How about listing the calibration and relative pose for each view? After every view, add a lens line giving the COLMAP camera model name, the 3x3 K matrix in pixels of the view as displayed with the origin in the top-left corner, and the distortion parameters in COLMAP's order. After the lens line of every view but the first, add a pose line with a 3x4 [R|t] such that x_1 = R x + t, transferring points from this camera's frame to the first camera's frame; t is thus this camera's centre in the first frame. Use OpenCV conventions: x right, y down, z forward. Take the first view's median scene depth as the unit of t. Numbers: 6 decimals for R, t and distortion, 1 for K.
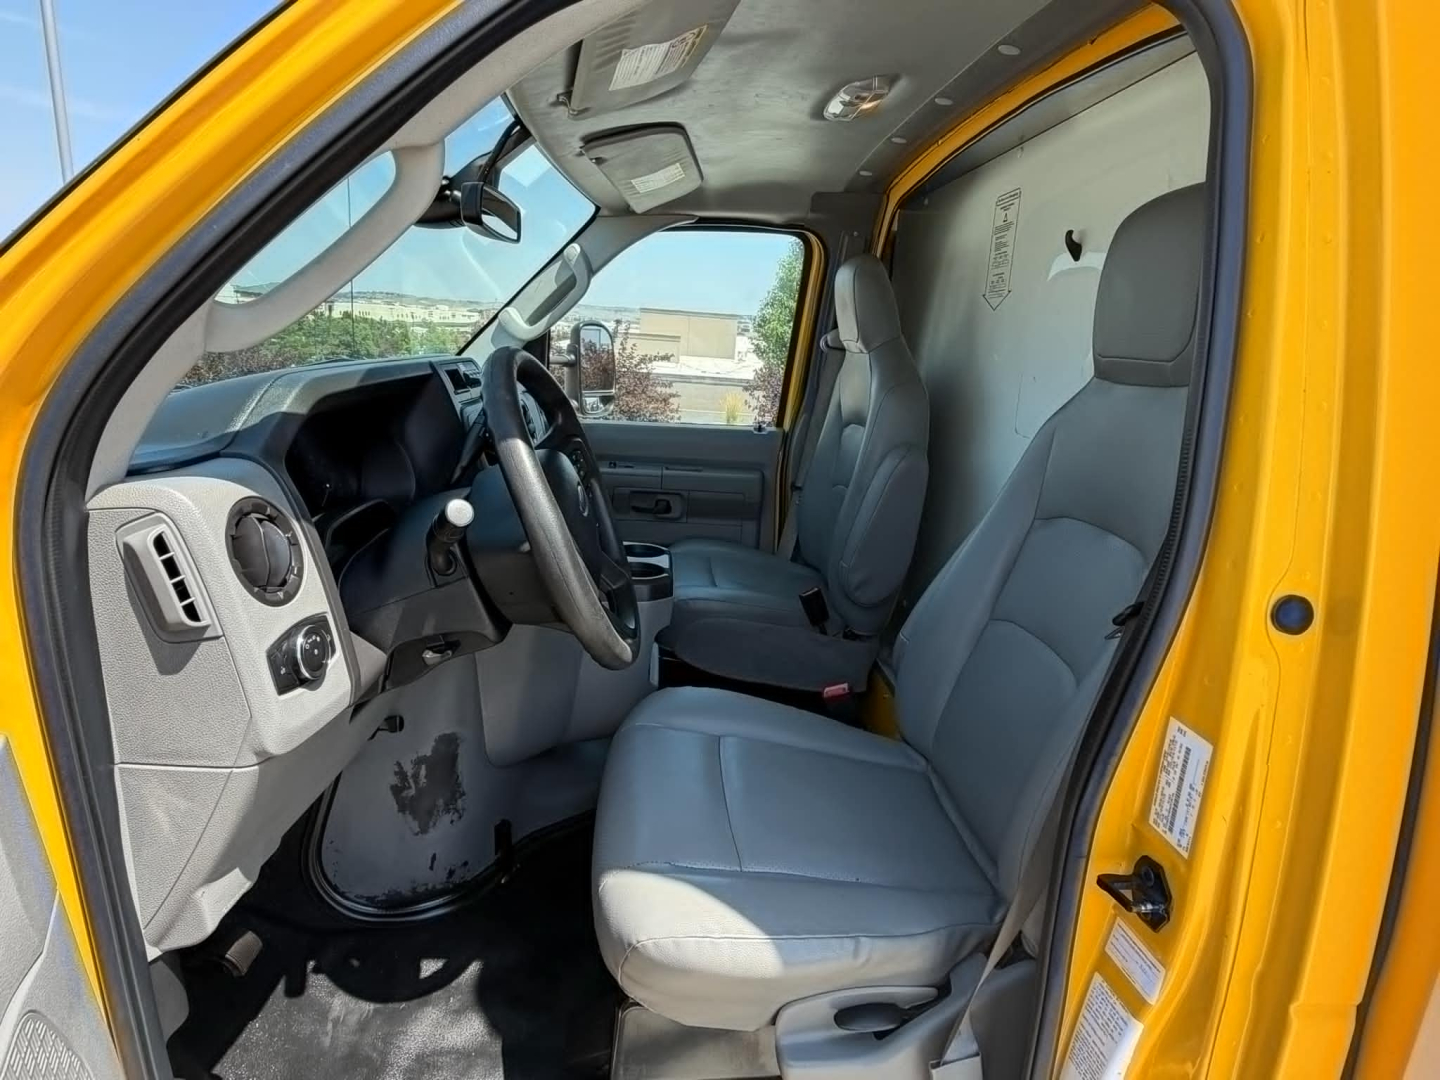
lens RADIAL K [[806.4, 0, 713.1], [0, 806.4, 550.6], [0, 0, 1]] dist [0.000858, 0.002479]
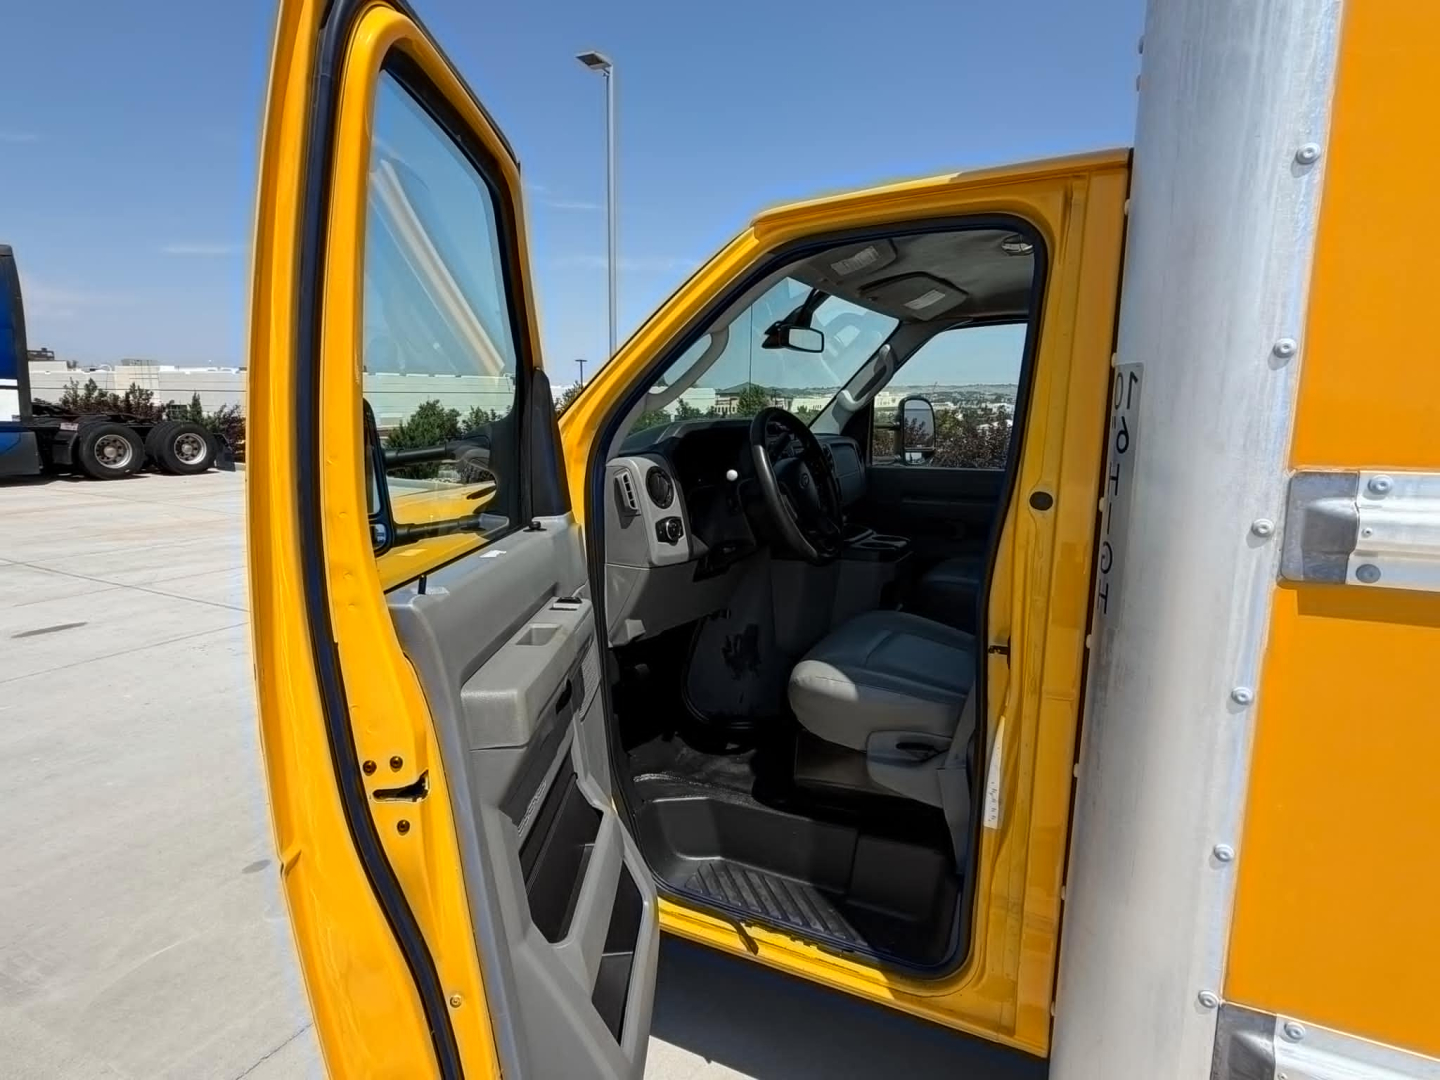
lens RADIAL K [[806.4, 0, 713.8], [0, 806.4, 547.9], [0, 0, 1]] dist [0.000858, 0.002479]
pose [[0.866133, 0.030404, -0.498889, 0.740373], [-0.082294, 0.993200, -0.082345, 0.327552], [0.492993, 0.112378, 0.862745, -0.930580]]
